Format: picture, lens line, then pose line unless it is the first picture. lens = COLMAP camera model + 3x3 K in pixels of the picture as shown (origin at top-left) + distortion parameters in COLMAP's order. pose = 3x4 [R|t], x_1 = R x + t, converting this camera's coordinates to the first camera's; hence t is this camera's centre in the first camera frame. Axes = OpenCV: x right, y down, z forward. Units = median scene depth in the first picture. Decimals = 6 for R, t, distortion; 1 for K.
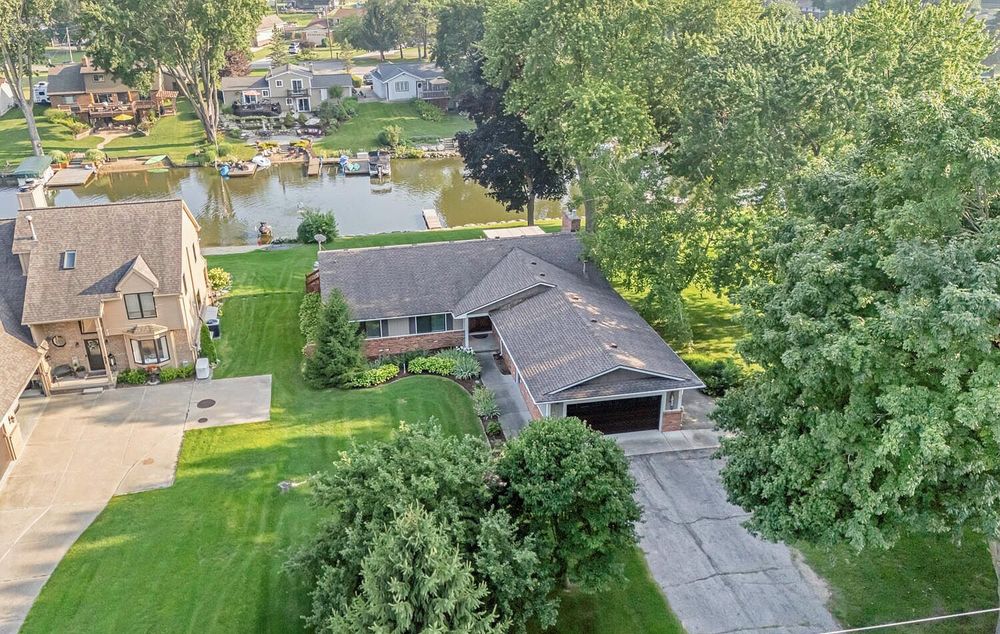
lens RADIAL K [[913.1, 0, 500.0], [0, 913.1, 317.0], [0, 0, 1]] dist [0.003023, 0.000753]
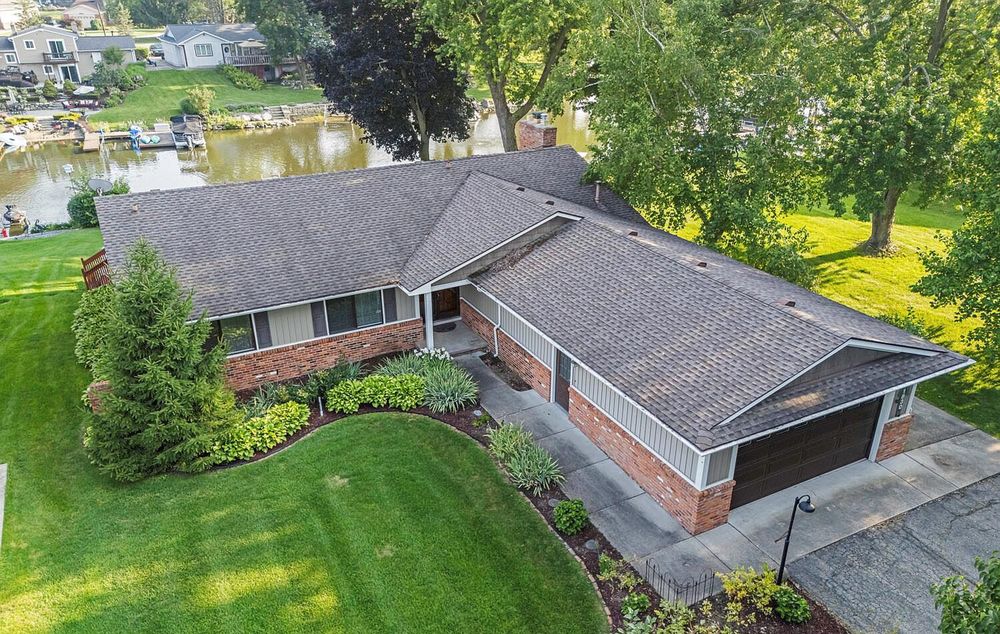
lens RADIAL K [[704.8, 0, 503.1], [0, 704.8, 342.4], [0, 0, 1]] dist [0.030638, -0.038525]
pose [[0.953434, -0.116753, 0.278086, -0.100494], [0.110698, 0.993149, 0.037434, 0.017139], [-0.280552, -0.004907, 0.959826, 0.546867]]
